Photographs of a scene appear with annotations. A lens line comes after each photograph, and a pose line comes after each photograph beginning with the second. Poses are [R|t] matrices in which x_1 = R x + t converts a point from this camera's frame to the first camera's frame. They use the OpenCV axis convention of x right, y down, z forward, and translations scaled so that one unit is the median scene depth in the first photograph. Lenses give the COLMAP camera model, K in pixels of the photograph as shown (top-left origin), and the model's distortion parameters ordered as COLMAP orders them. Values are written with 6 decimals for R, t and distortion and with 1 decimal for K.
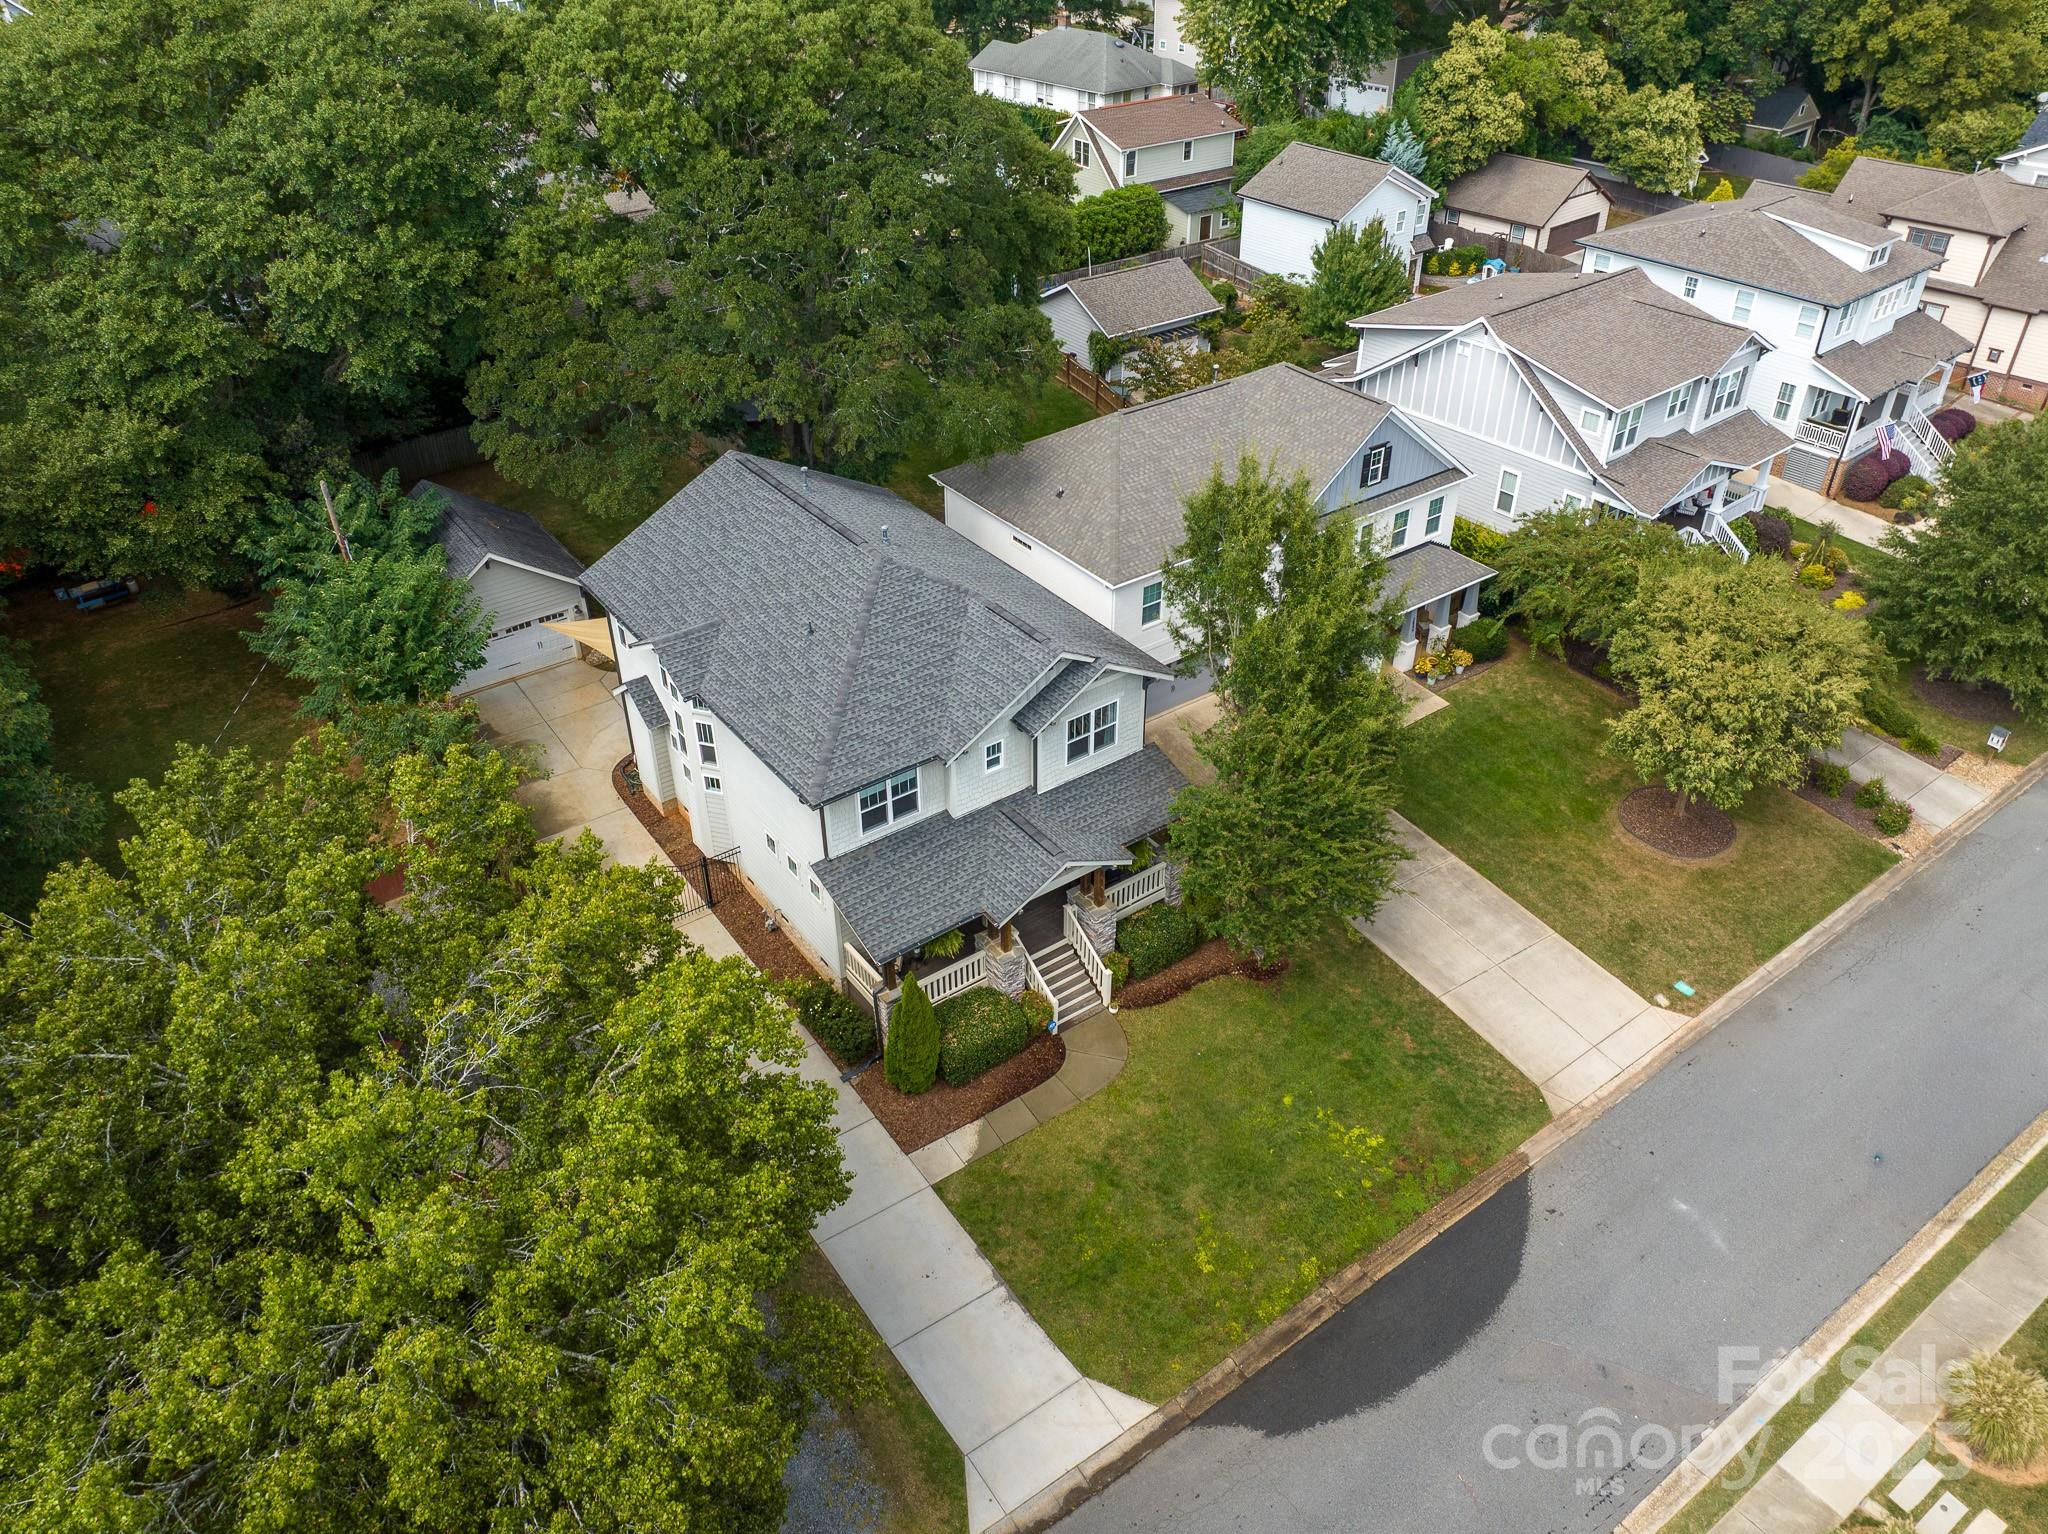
lens RADIAL K [[1479.8, 0, 1024.0], [0, 1479.8, 767.0], [0, 0, 1]] dist [-0.030755, -0.005225]
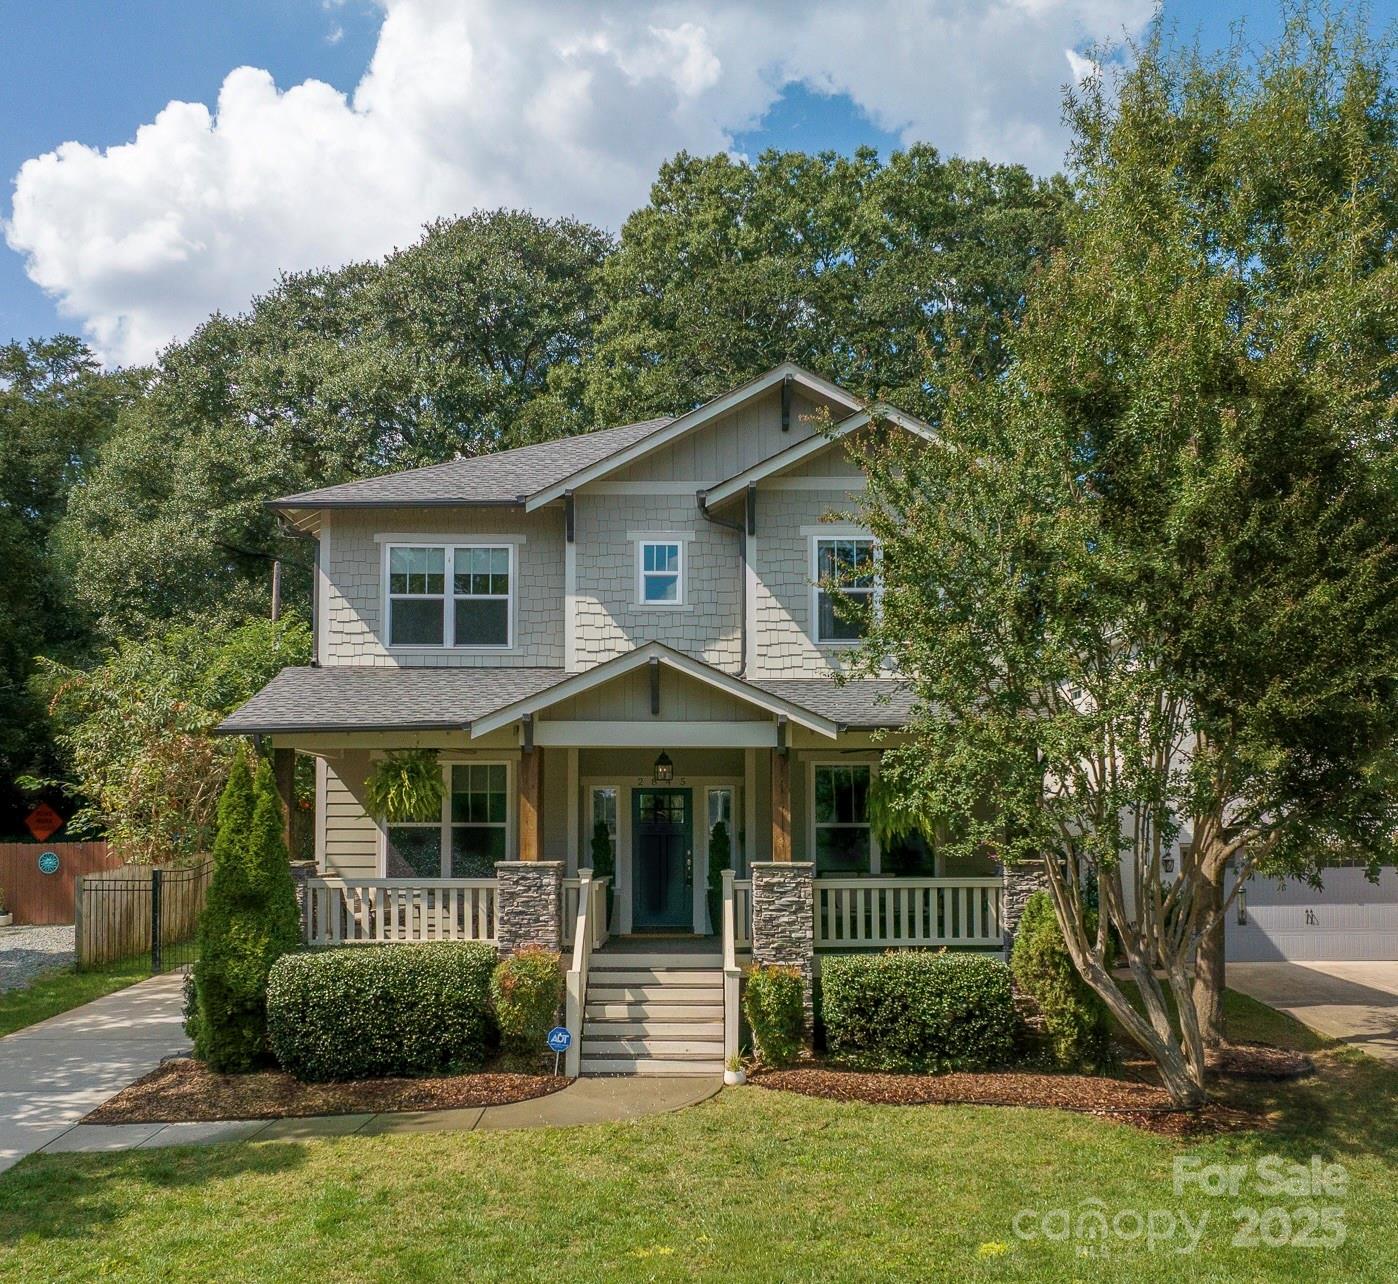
lens RADIAL K [[1463.5, 0, 706.1], [0, 1463.5, 762.1], [0, 0, 1]] dist [-0.024176, 0.001830]
pose [[0.812178, -0.026698, -0.582798, 0.301051], [-0.332173, 0.800062, -0.499561, 0.307821], [0.479612, 0.599323, 0.640925, 0.704836]]
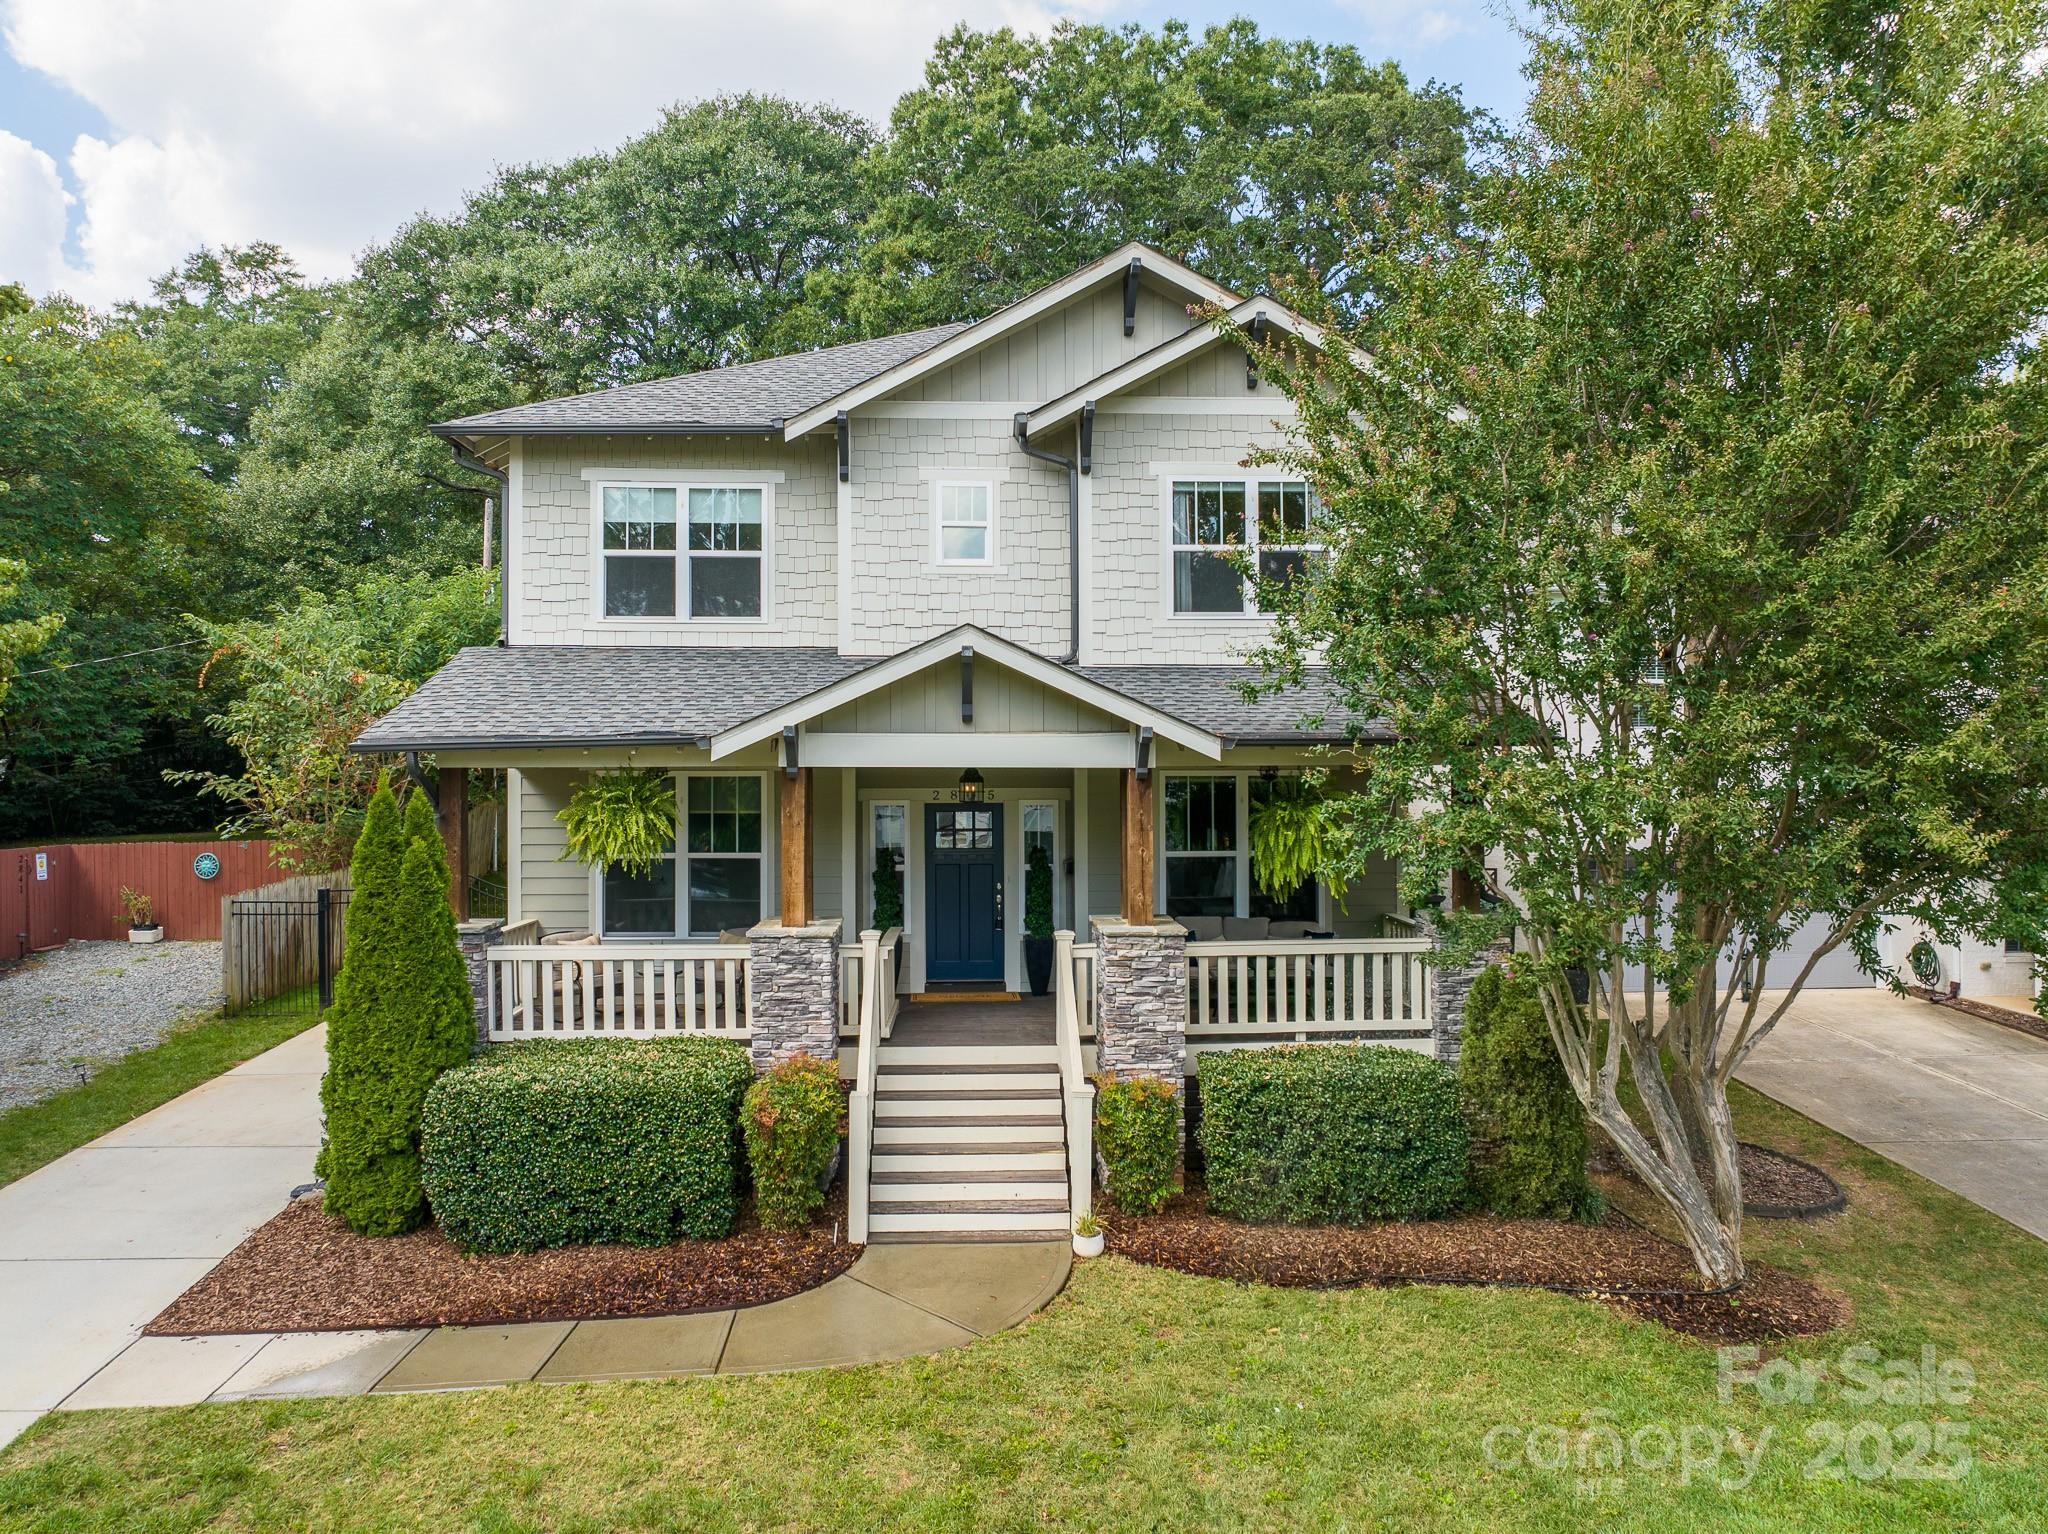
lens RADIAL K [[1479.8, 0, 1024.0], [0, 1479.8, 767.0], [0, 0, 1]] dist [-0.030755, -0.005225]
pose [[0.835577, -0.001478, -0.549371, 0.216263], [-0.311461, 0.822482, -0.475937, 0.235836], [0.452551, 0.568789, 0.686787, 0.763228]]
